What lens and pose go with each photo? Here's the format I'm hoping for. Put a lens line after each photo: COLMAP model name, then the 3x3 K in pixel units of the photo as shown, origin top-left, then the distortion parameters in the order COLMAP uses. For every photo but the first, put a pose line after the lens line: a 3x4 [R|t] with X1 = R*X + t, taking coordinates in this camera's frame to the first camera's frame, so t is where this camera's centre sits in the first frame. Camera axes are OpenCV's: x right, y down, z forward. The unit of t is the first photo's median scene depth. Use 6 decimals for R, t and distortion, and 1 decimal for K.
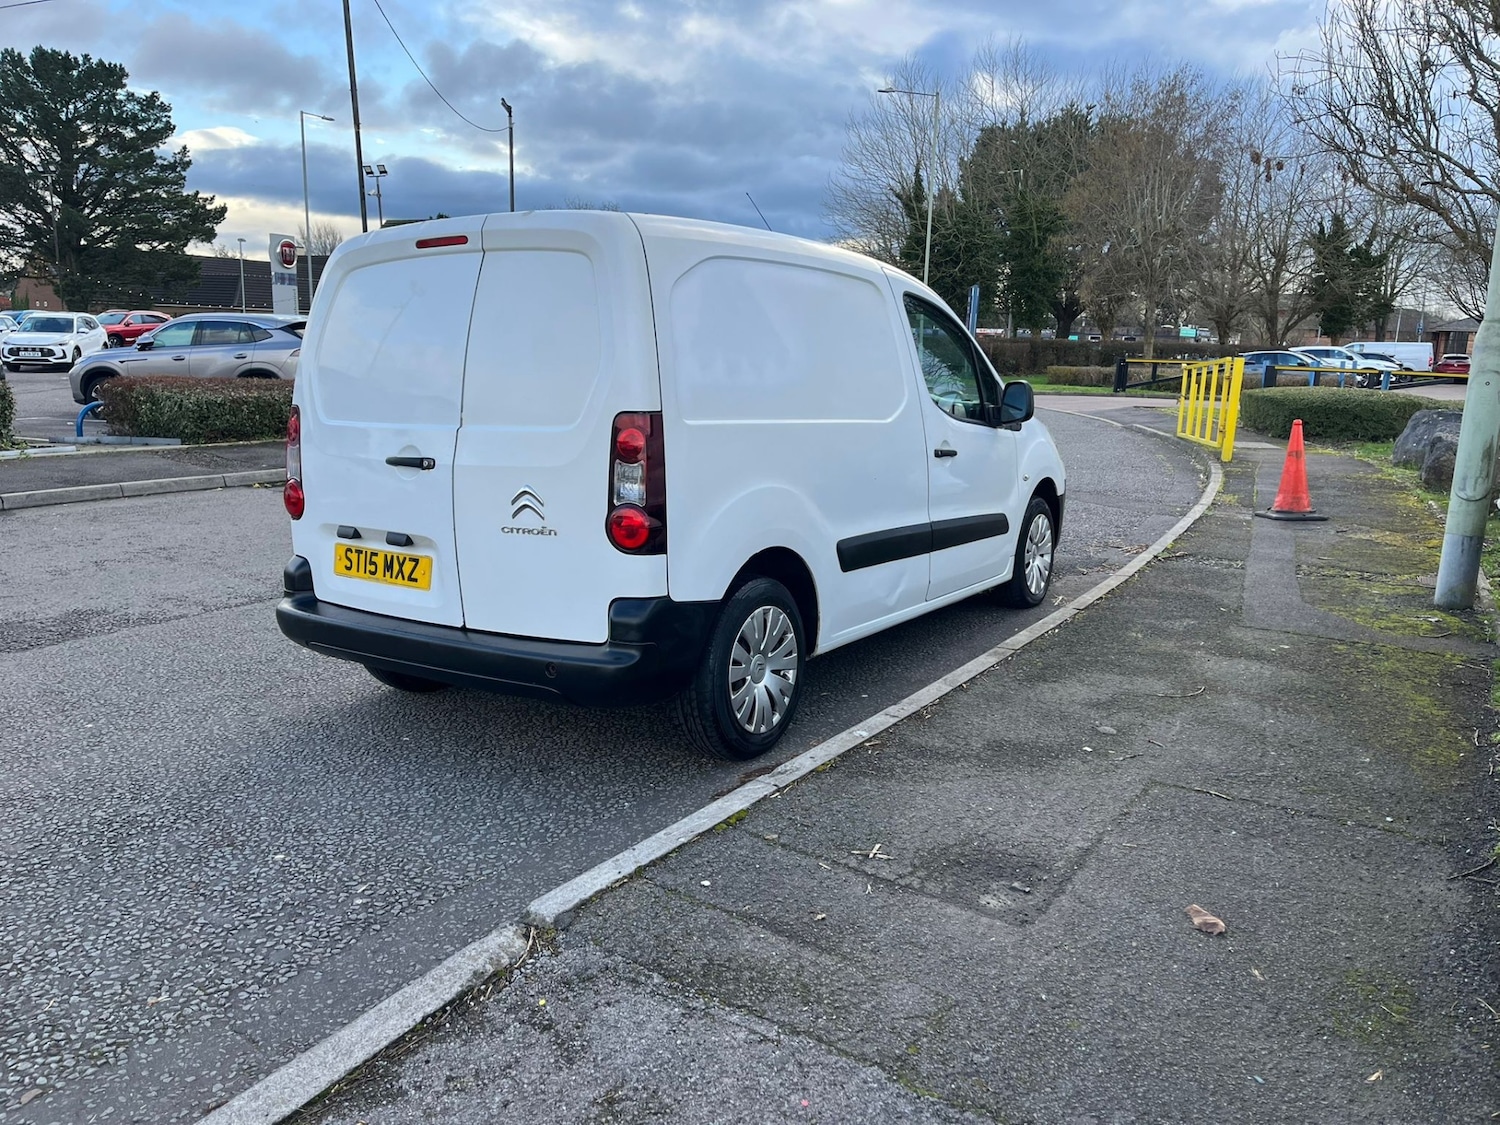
lens RADIAL K [[1129.0, 0, 745.2], [0, 1129.0, 562.1], [0, 0, 1]] dist [0.086108, -0.119396]
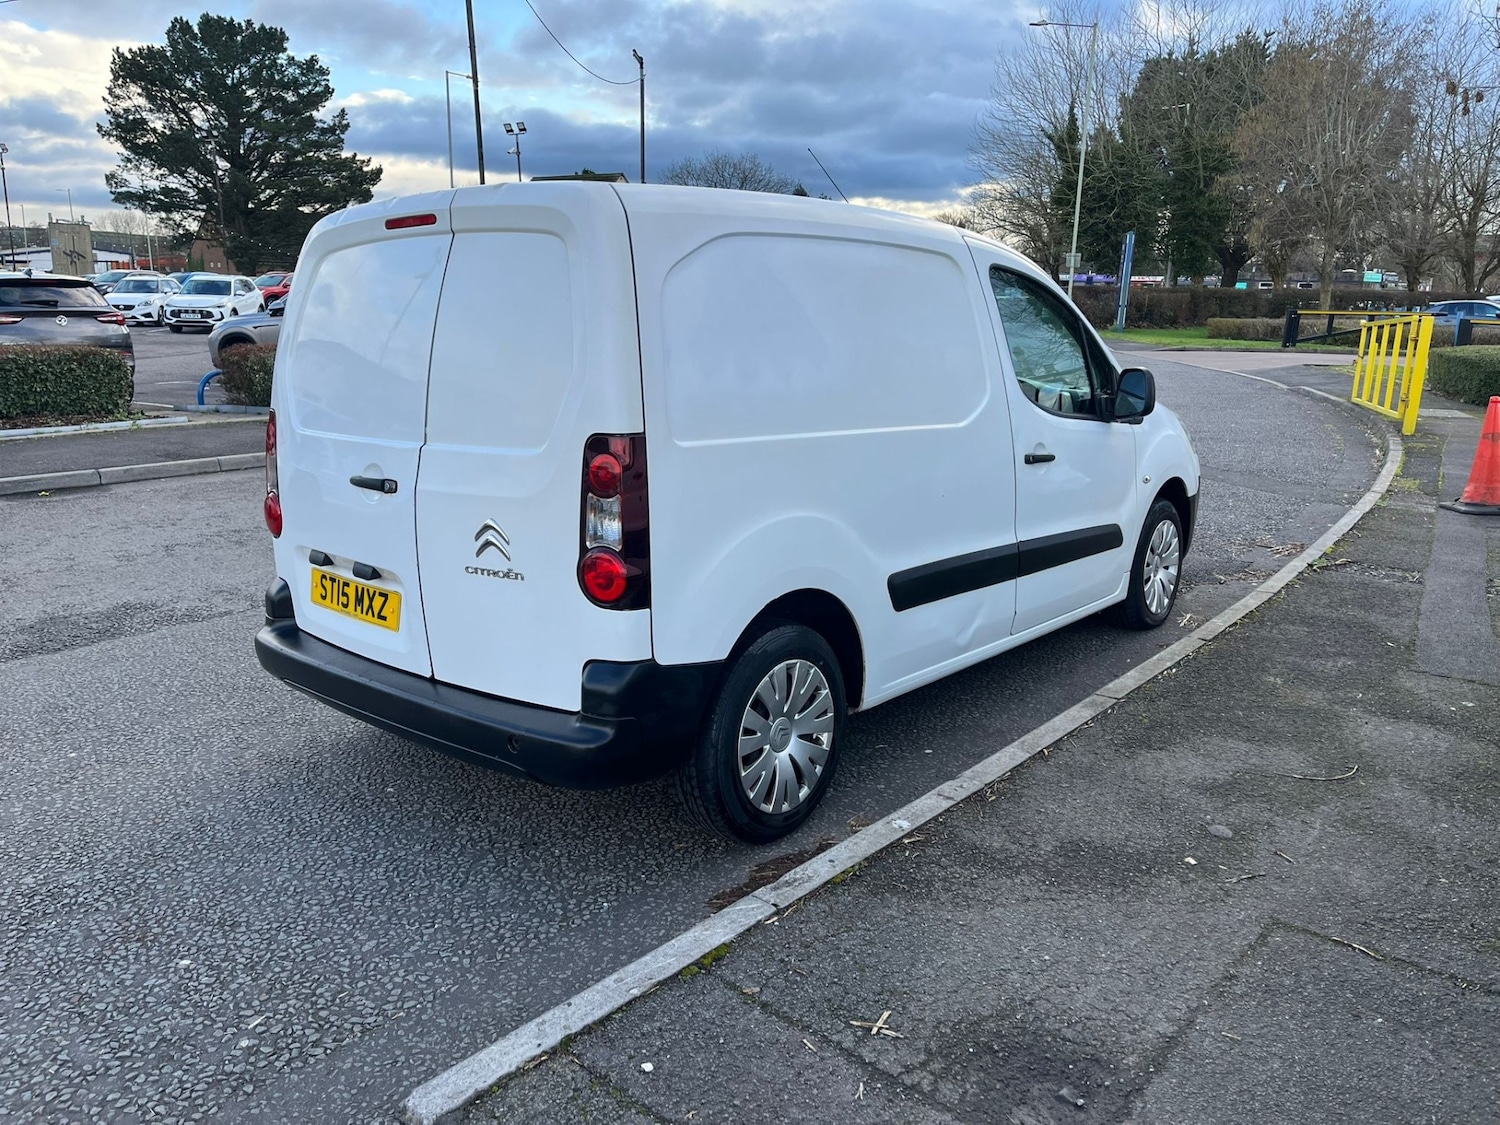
lens RADIAL K [[1127.5, 0, 737.0], [0, 1127.5, 562.7], [0, 0, 1]] dist [0.071749, -0.080501]
pose [[0.991318, 0.019984, -0.129956, 0.072709], [-0.014538, 0.998981, 0.042723, -0.056819], [0.130678, -0.040463, 0.990599, 0.155724]]
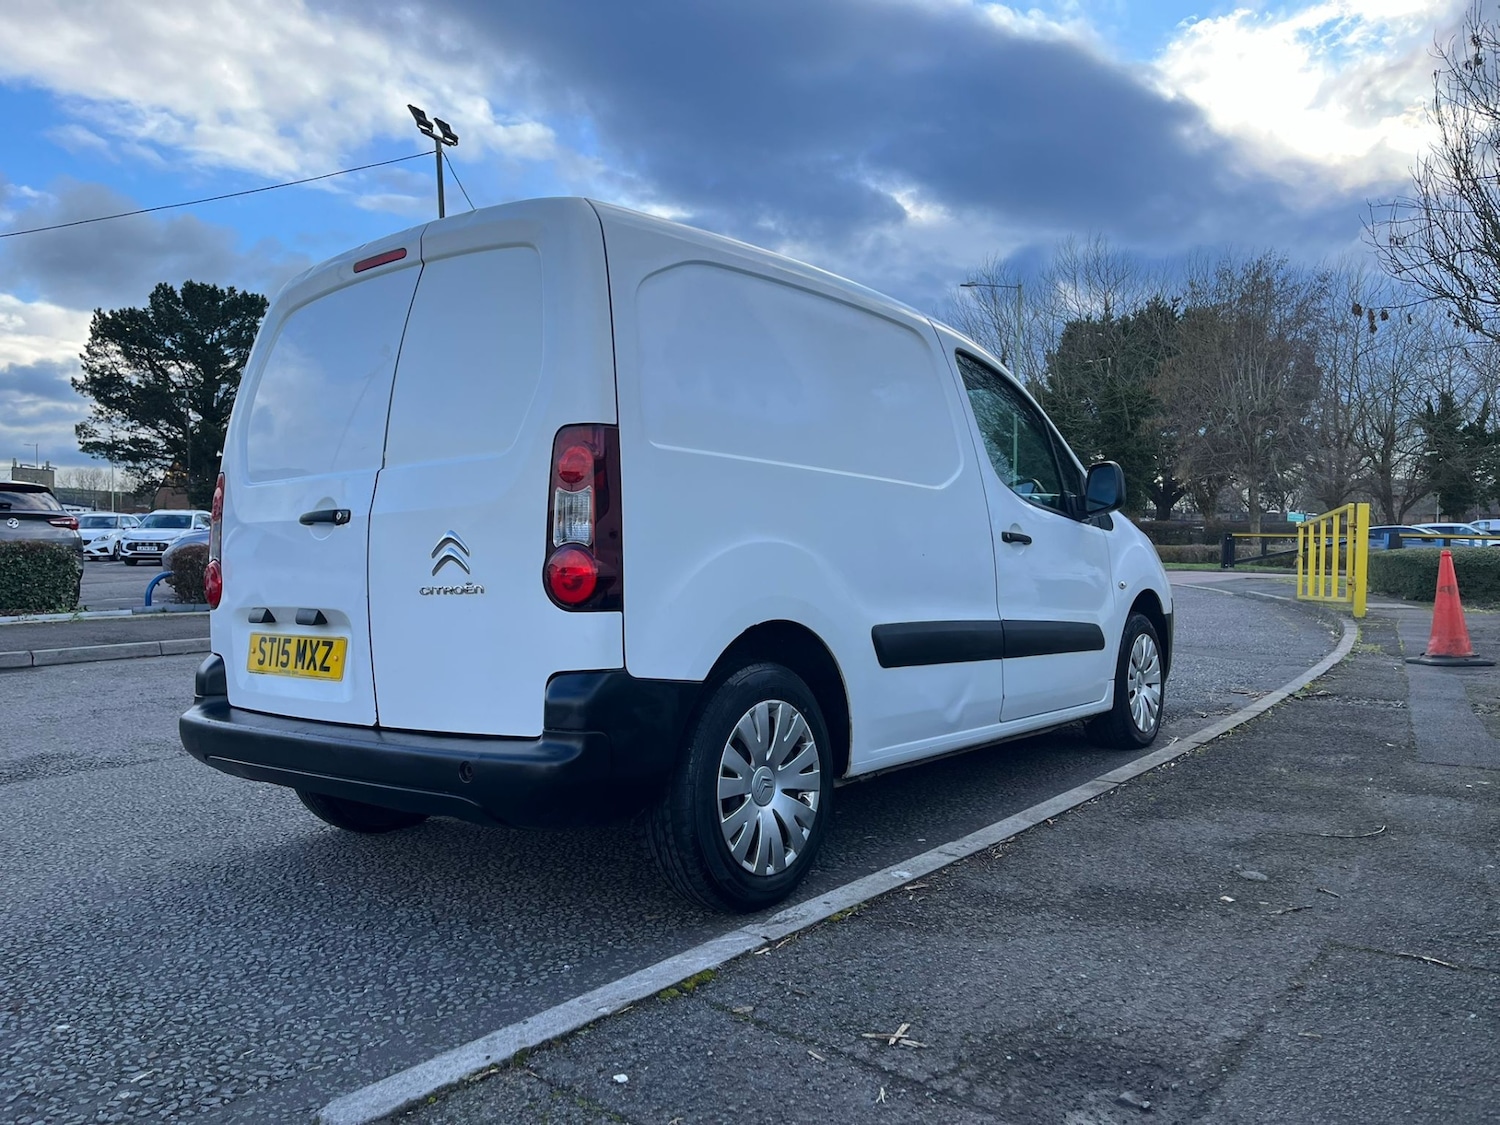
lens RADIAL K [[1126.0, 0, 740.4], [0, 1126.0, 550.9], [0, 0, 1]] dist [0.079924, -0.099743]
pose [[0.995853, -0.016410, -0.089487, 0.056632], [-0.000135, 0.983331, -0.181822, 0.066719], [0.090979, 0.181080, 0.979251, 0.202792]]
